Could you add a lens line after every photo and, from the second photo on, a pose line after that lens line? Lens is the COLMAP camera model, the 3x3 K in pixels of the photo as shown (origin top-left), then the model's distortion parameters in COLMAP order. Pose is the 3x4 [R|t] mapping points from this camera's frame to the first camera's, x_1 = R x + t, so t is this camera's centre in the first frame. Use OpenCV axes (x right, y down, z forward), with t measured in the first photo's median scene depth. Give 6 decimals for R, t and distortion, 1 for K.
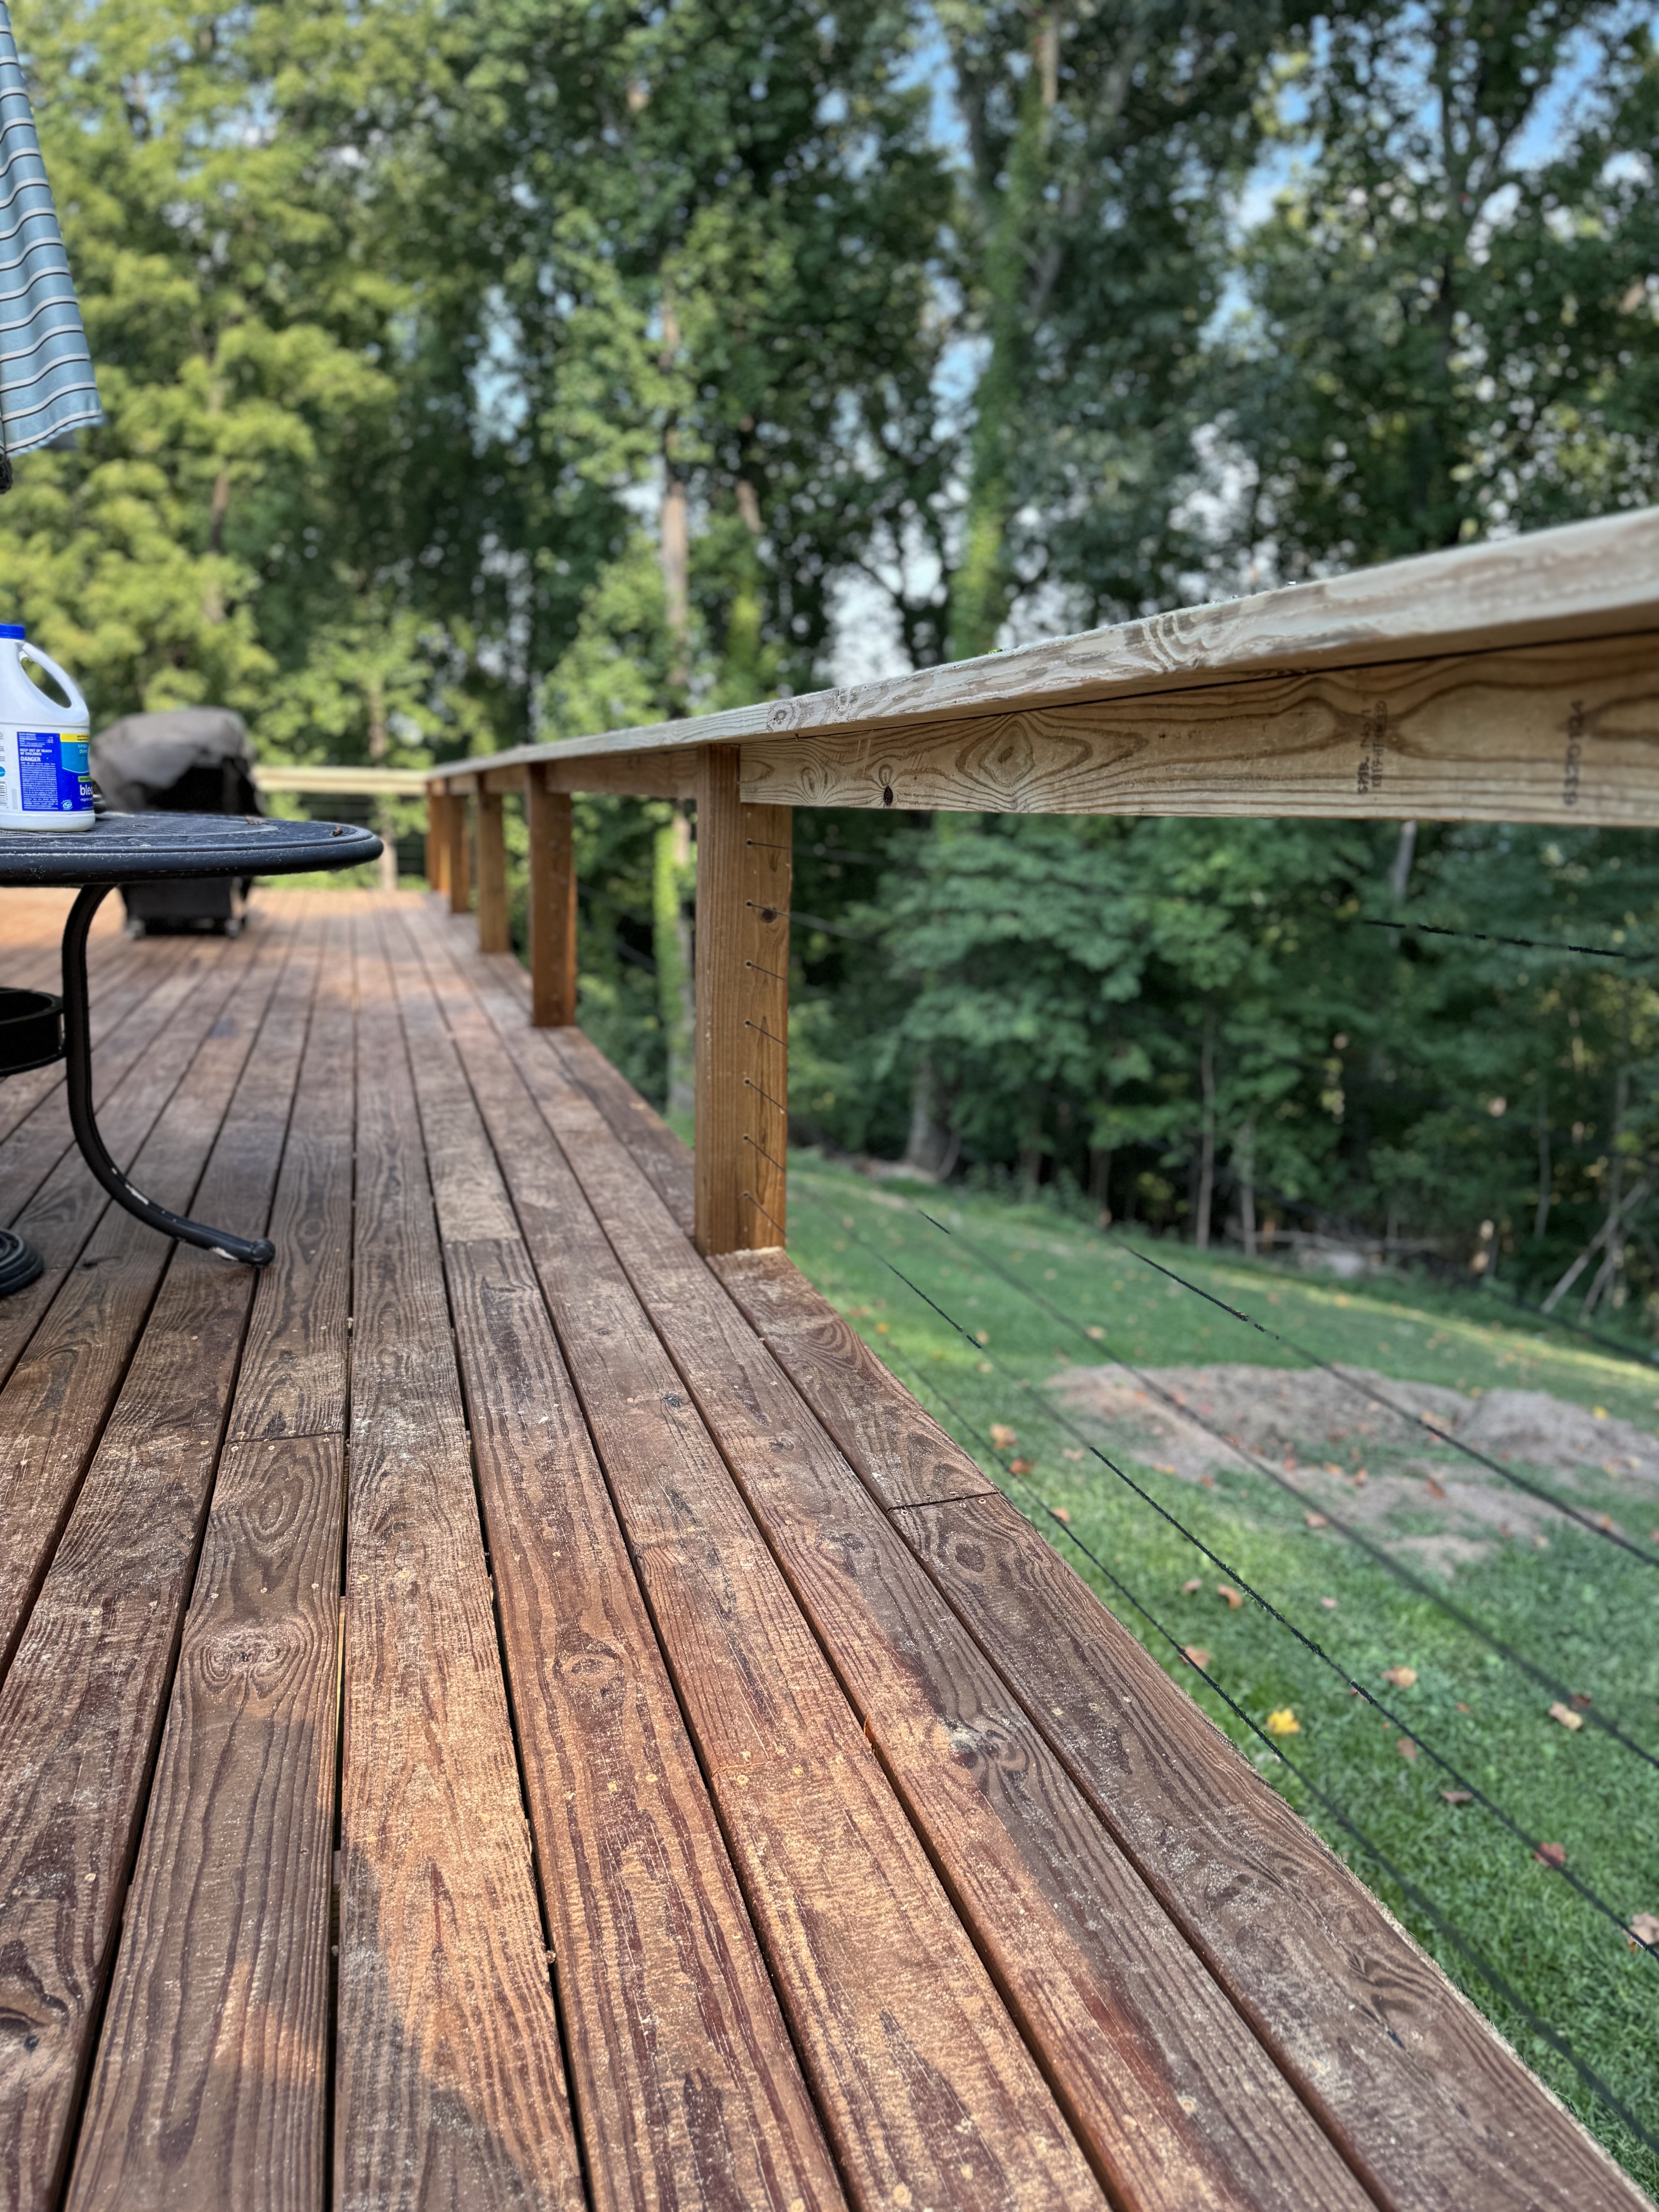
lens RADIAL K [[1572.8, 0, 829.5], [0, 1572.8, 1106.0], [0, 0, 1]] dist [0.124651, -0.155692]
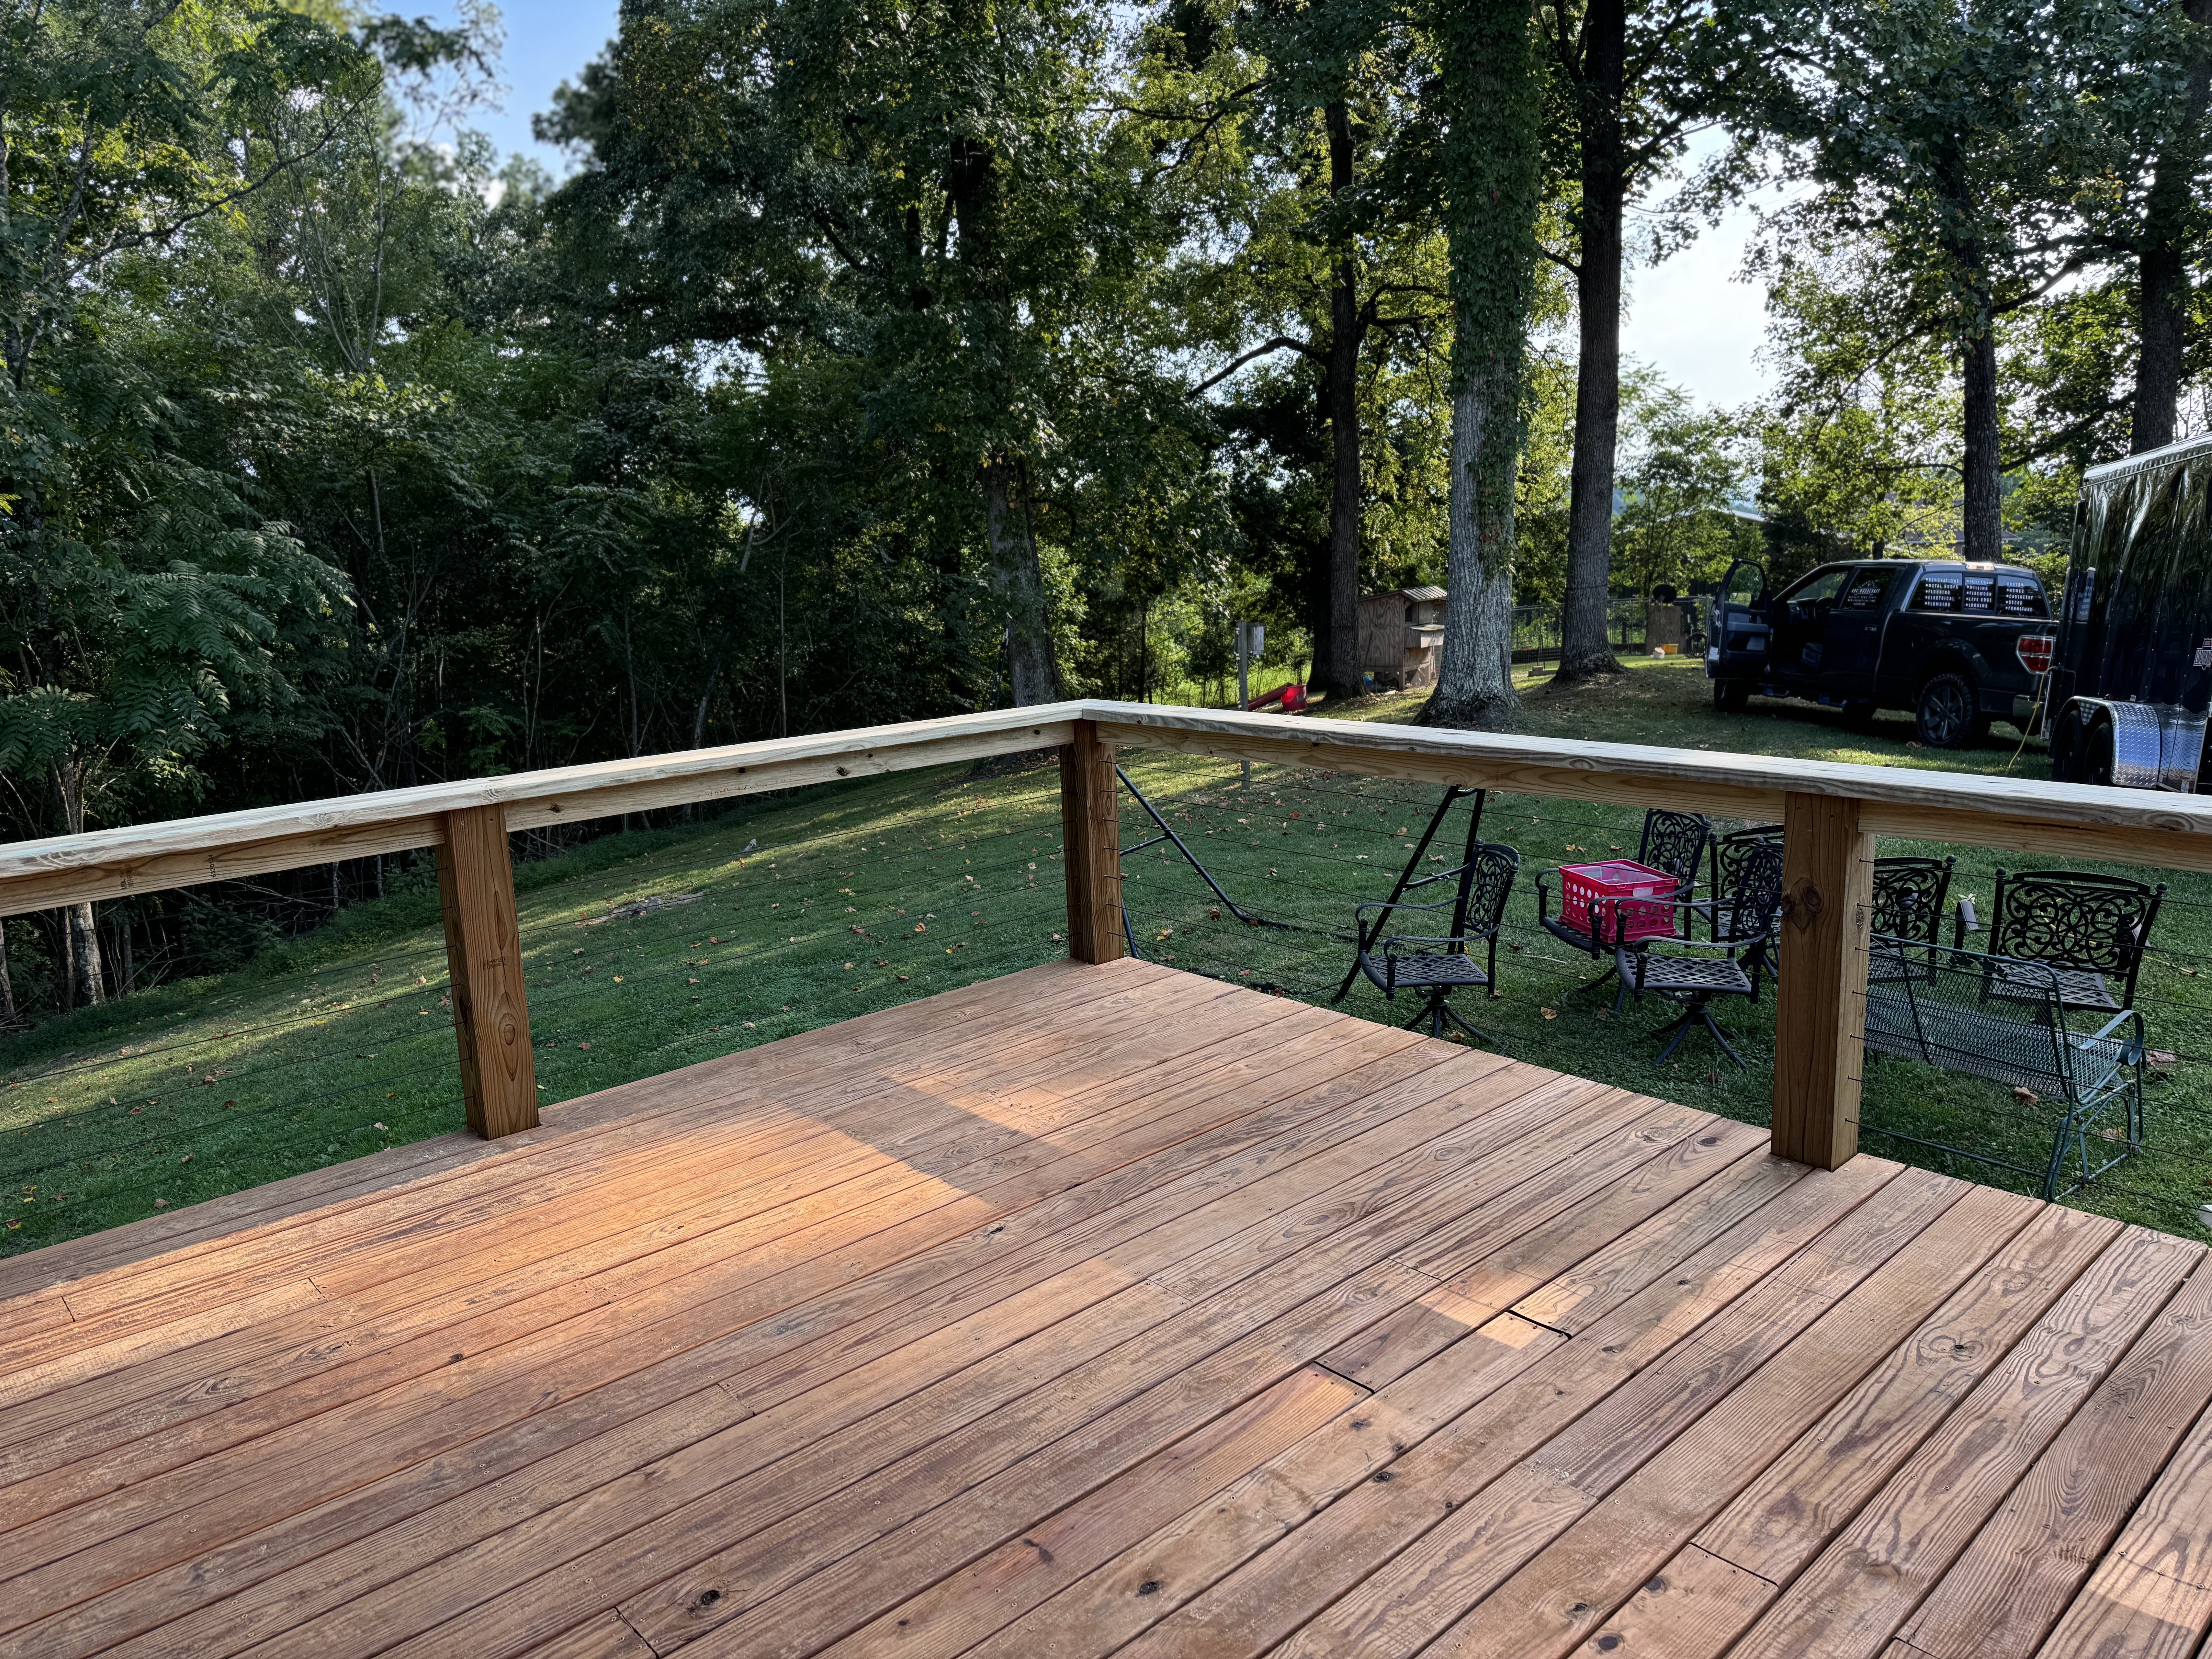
lens RADIAL K [[1580.9, 0, 1106.0], [0, 1580.9, 829.5], [0, 0, 1]] dist [0.074591, -0.061291]
pose [[-0.438406, -0.183065, 0.879936, -0.114553], [0.195274, 0.936249, 0.292071, -0.028903], [-0.877307, 0.299875, -0.374709, 0.012422]]
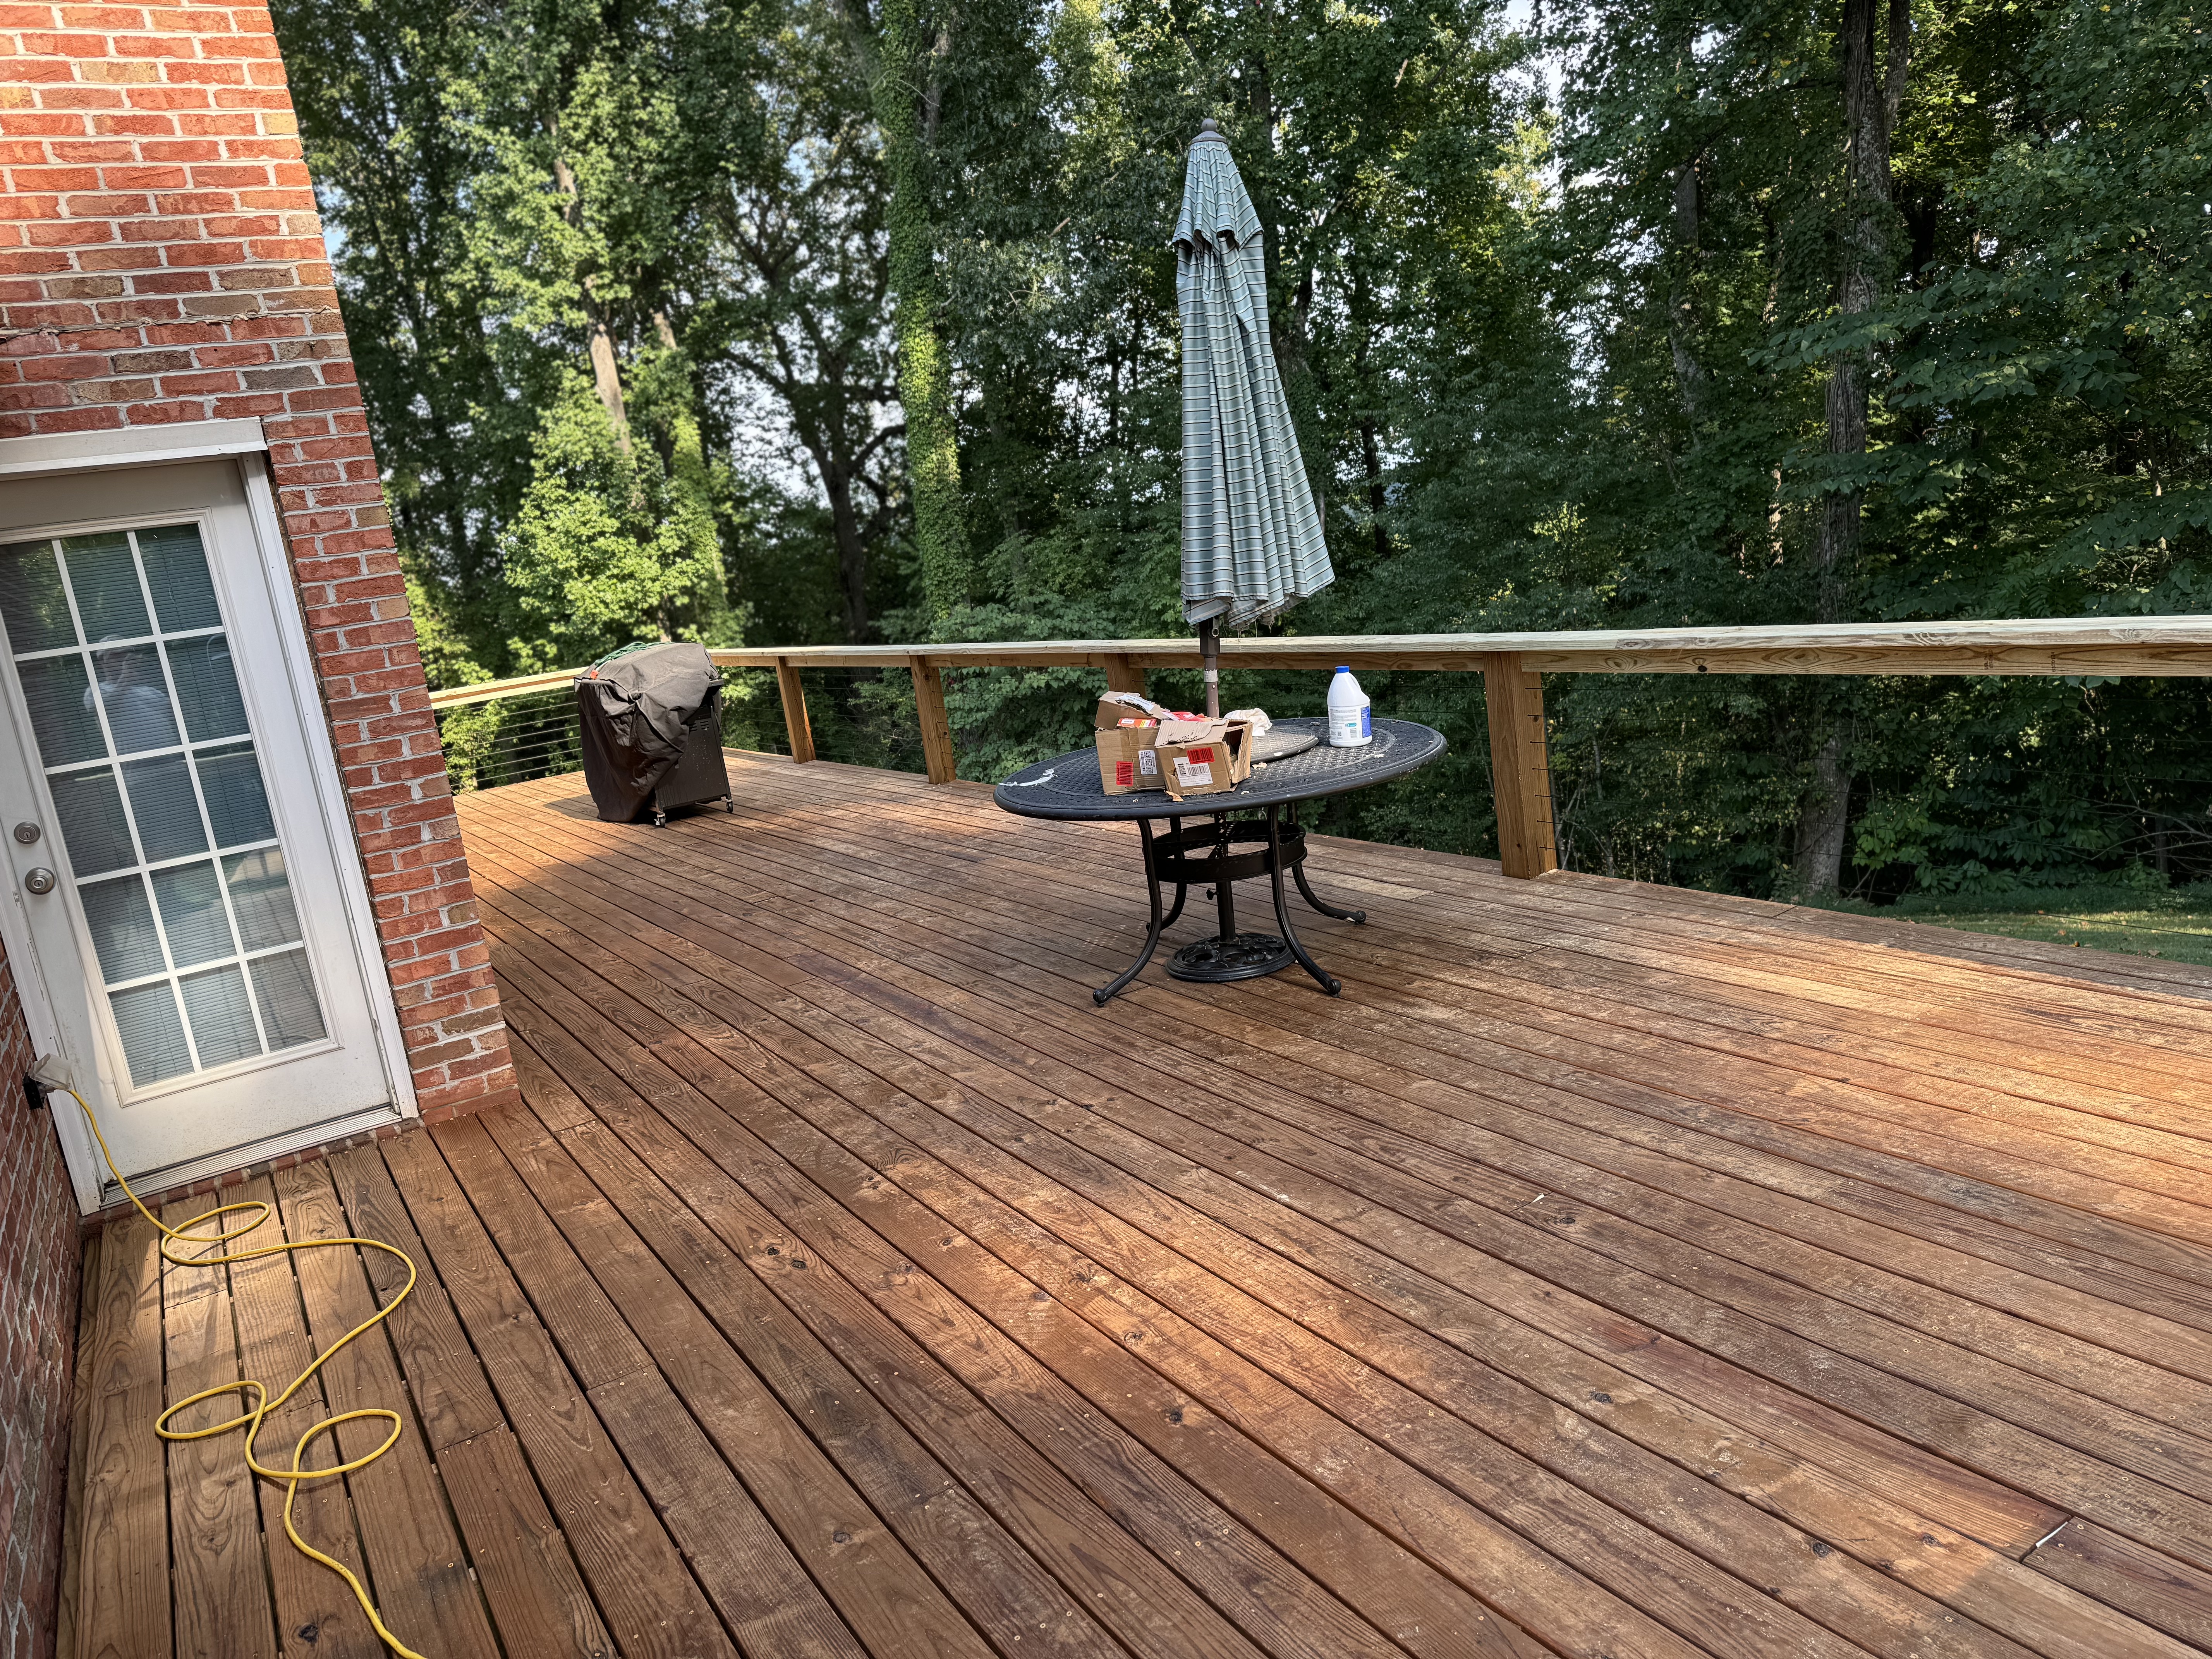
lens RADIAL K [[1580.9, 0, 1106.0], [0, 1580.9, 829.5], [0, 0, 1]] dist [0.074591, -0.061291]
pose [[0.951758, -0.204379, 0.228879, -0.094553], [0.207359, 0.978201, 0.011216, -0.009879], [-0.226182, 0.036785, 0.973390, -0.083974]]
